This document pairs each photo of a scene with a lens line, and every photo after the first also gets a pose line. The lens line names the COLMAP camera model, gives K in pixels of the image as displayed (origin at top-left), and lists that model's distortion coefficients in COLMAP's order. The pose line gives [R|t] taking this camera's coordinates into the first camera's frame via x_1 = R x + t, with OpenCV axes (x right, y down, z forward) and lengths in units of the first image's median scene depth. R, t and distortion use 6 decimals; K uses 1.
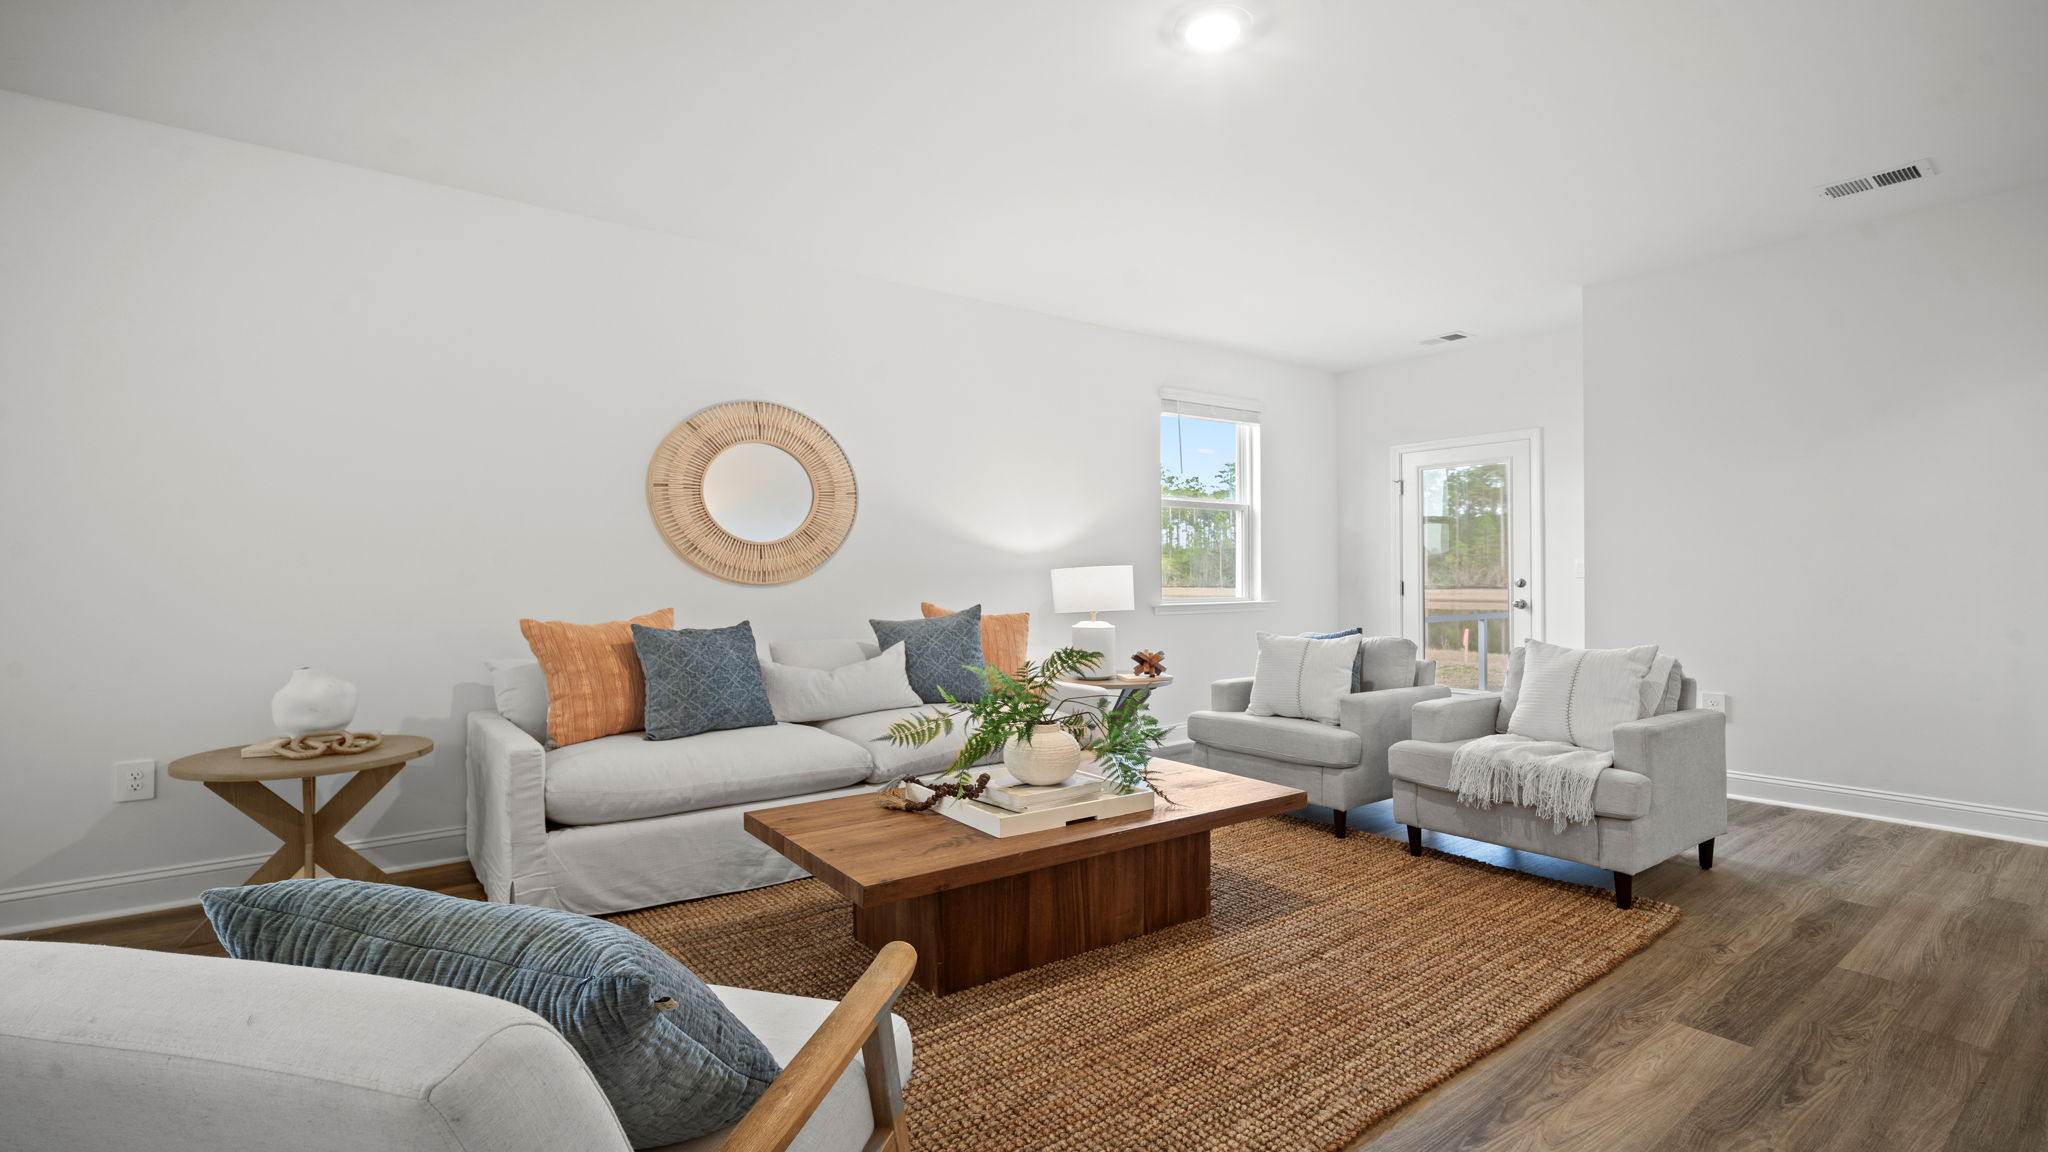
lens RADIAL K [[928.5, 0, 1030.7], [0, 928.5, 576.6], [0, 0, 1]] dist [-0.011168, 0.002664]
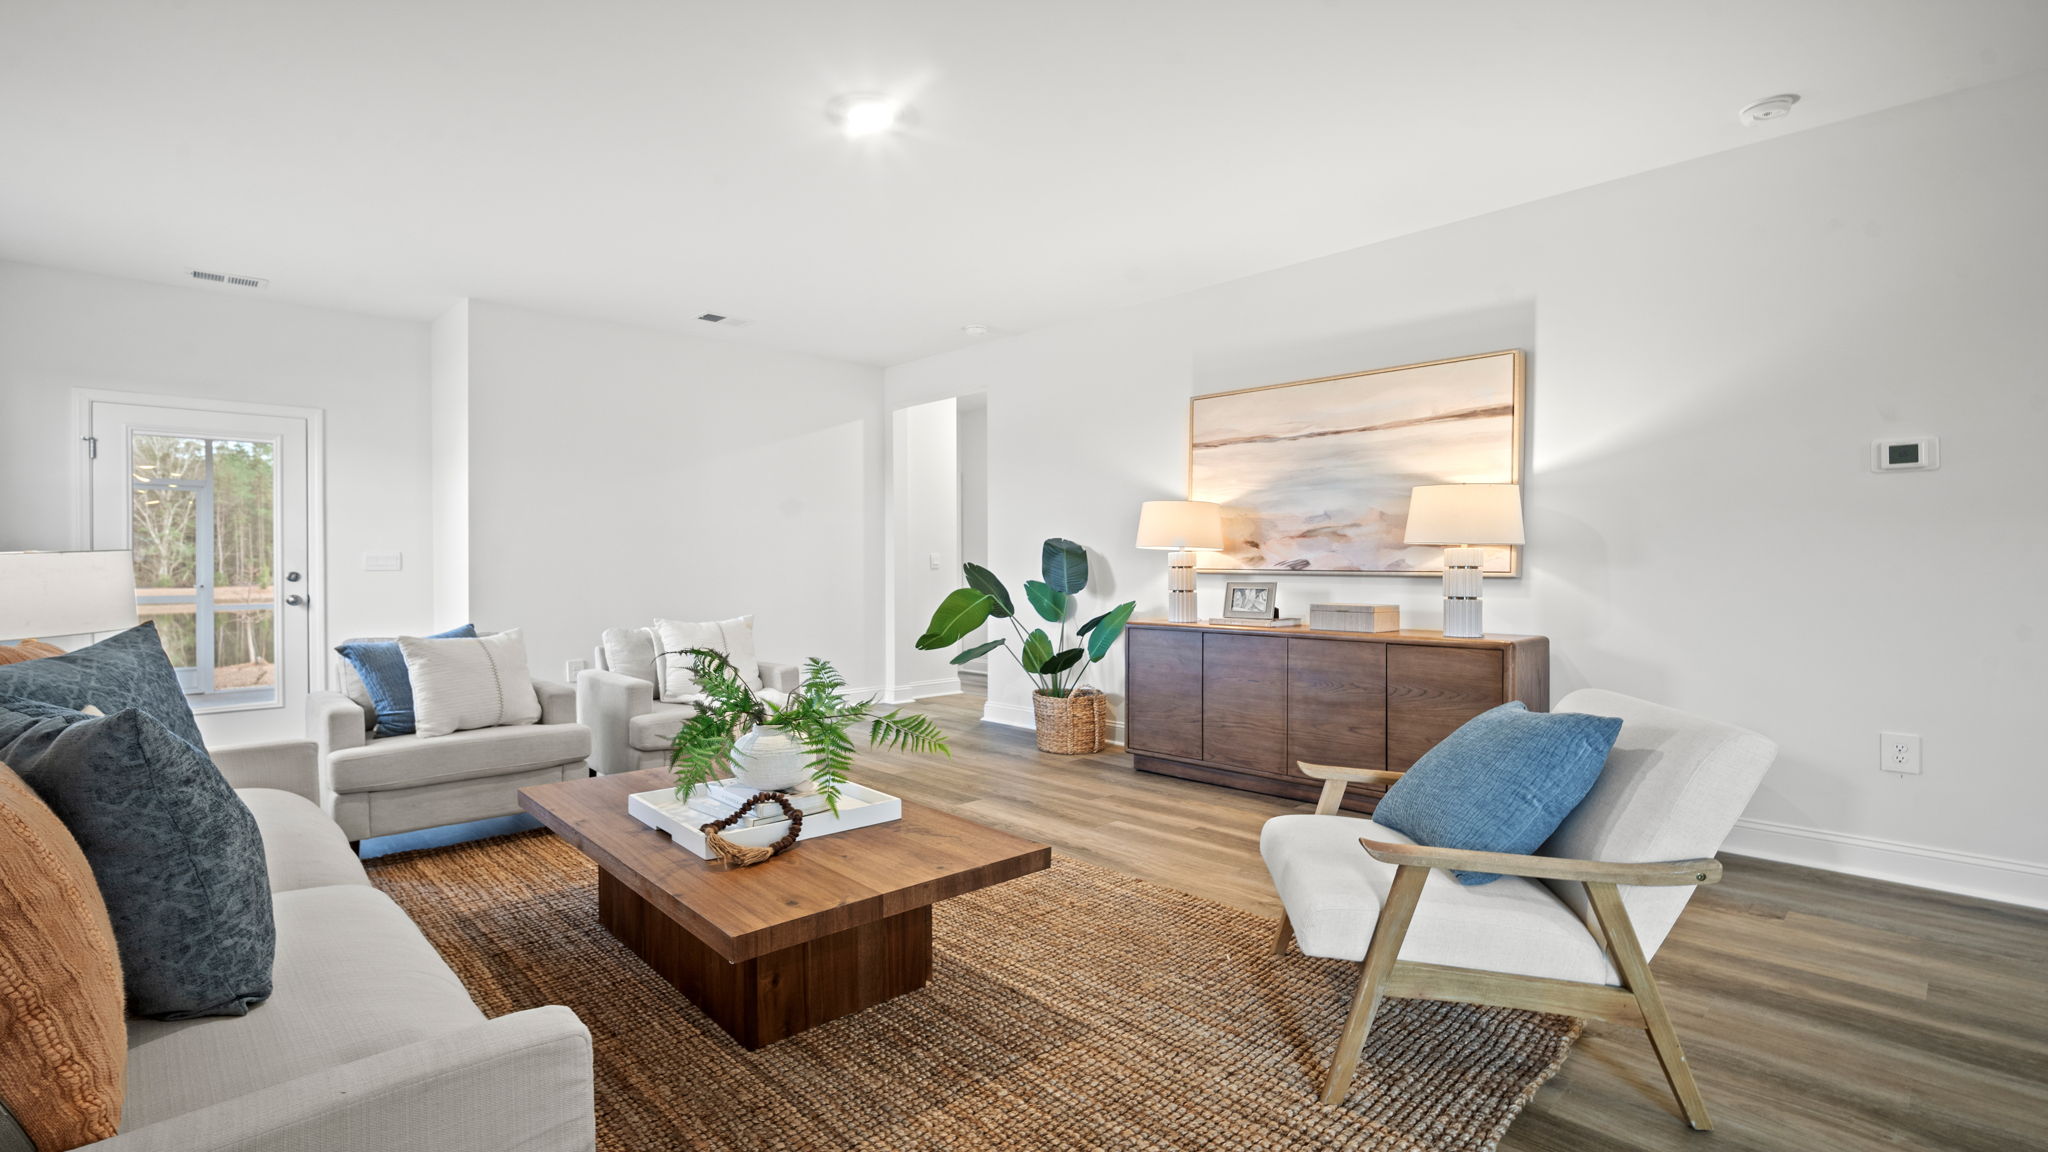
lens RADIAL K [[928.5, 0, 1018.9], [0, 928.5, 564.2], [0, 0, 1]] dist [-0.011168, 0.002664]
pose [[-0.110388, 0.004033, 0.993880, -0.737739], [0.004257, 0.999985, -0.003585, 0.001846], [-0.993879, 0.003835, -0.110404, 0.671865]]
